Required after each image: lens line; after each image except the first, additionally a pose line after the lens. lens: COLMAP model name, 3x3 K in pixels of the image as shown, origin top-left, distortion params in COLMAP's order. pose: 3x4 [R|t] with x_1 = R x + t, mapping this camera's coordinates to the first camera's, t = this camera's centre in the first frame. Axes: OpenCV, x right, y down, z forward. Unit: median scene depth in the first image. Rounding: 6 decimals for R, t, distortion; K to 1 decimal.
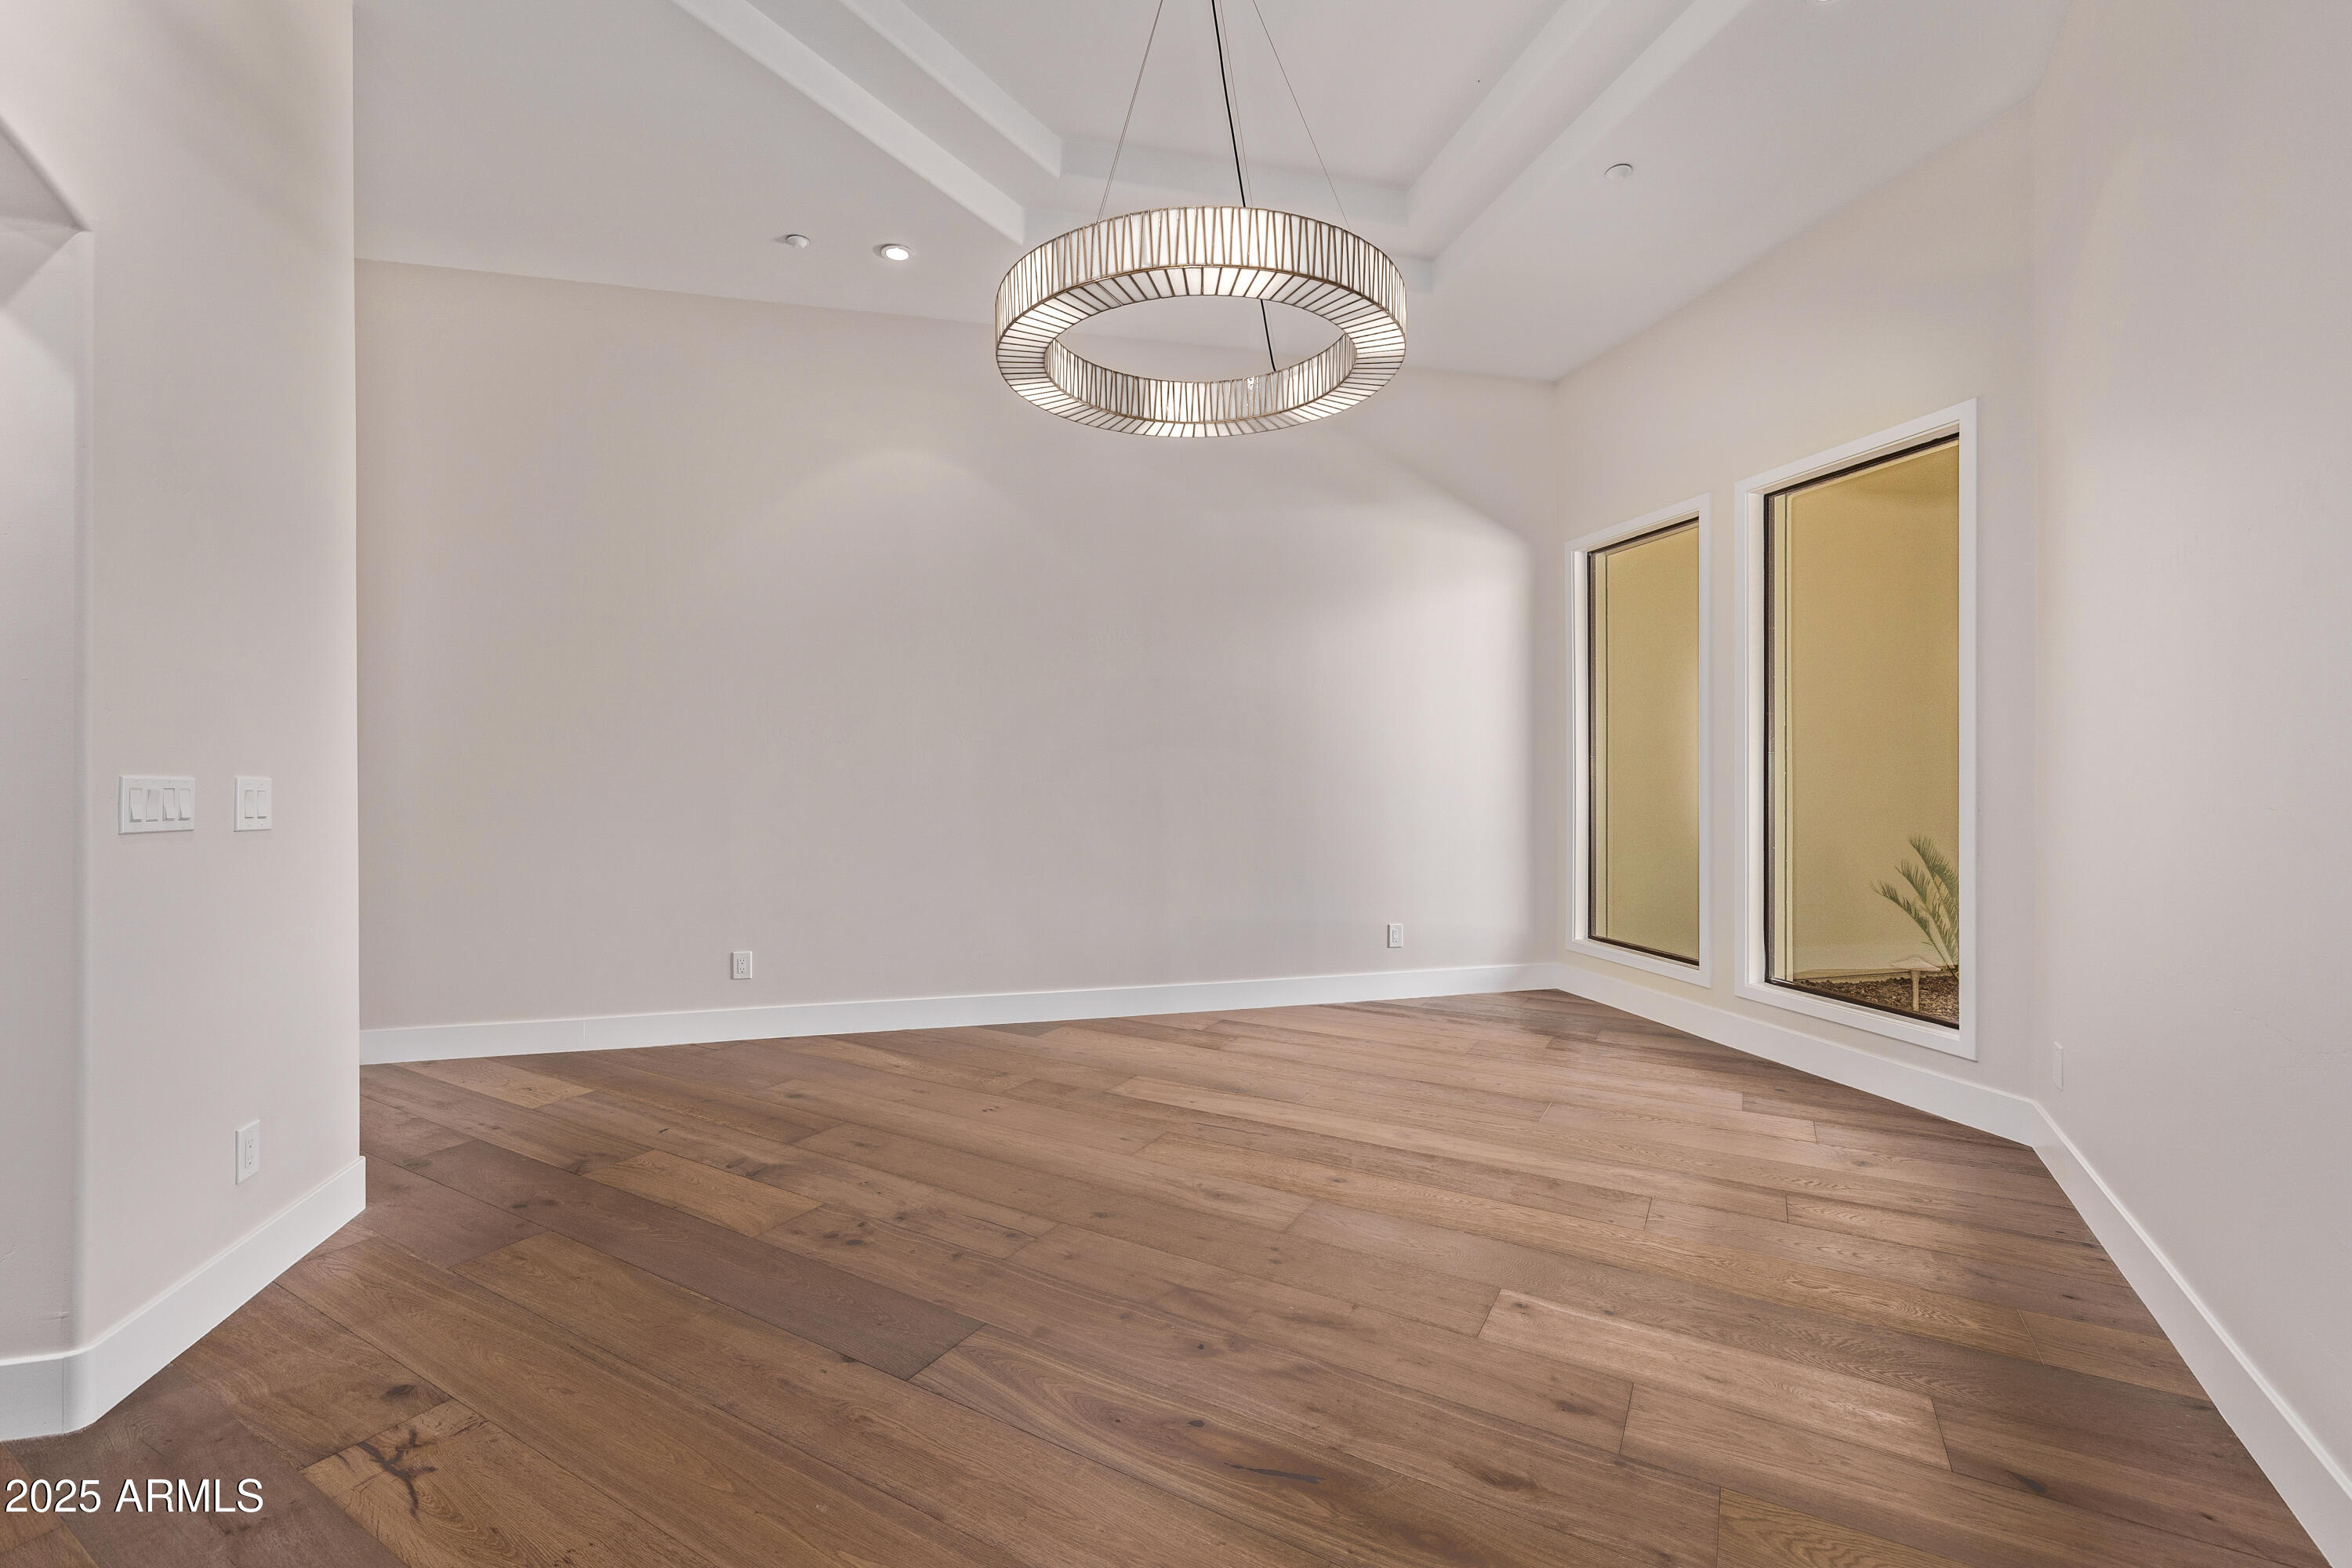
lens RADIAL K [[979.7, 0, 1179.8], [0, 979.7, 773.6], [0, 0, 1]] dist [-0.006604, -0.001609]
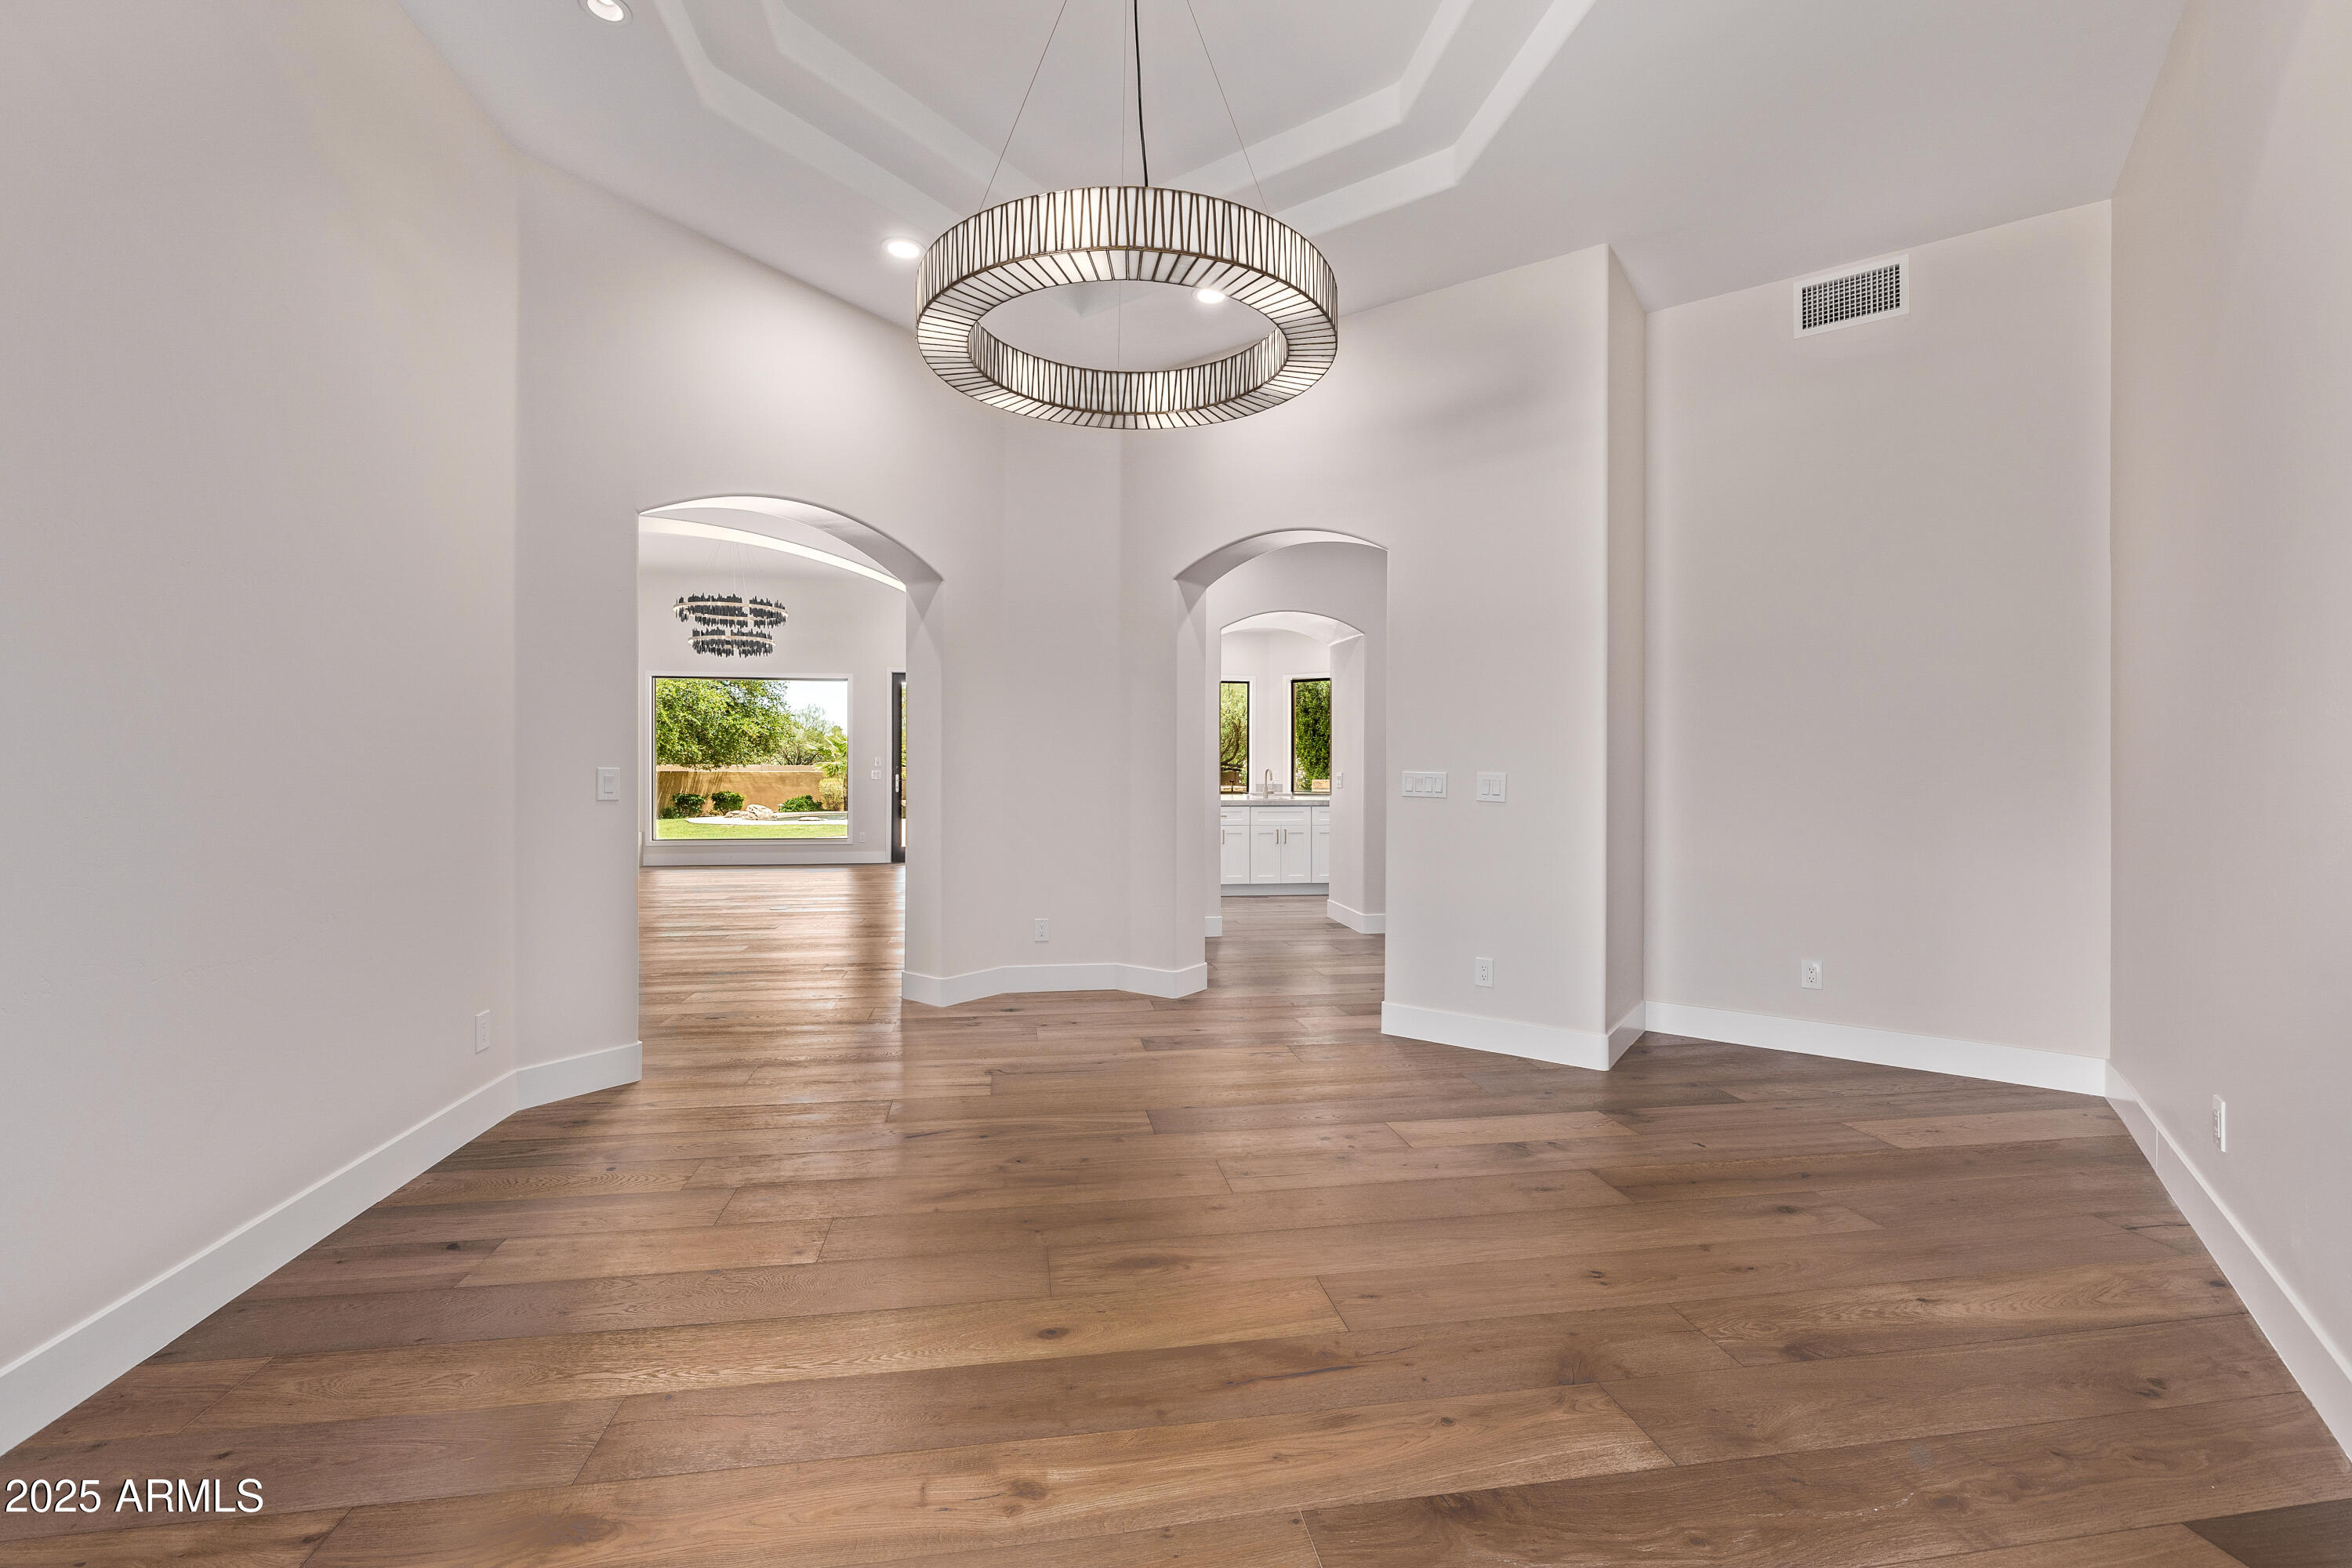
lens RADIAL K [[979.7, 0, 1158.9], [0, 979.7, 771.9], [0, 0, 1]] dist [-0.006604, -0.001609]
pose [[-0.775877, 0.002011, -0.630881, 0.549635], [-0.003310, 0.999968, 0.007258, -0.006063], [0.630876, 0.007720, -0.775845, 1.589917]]
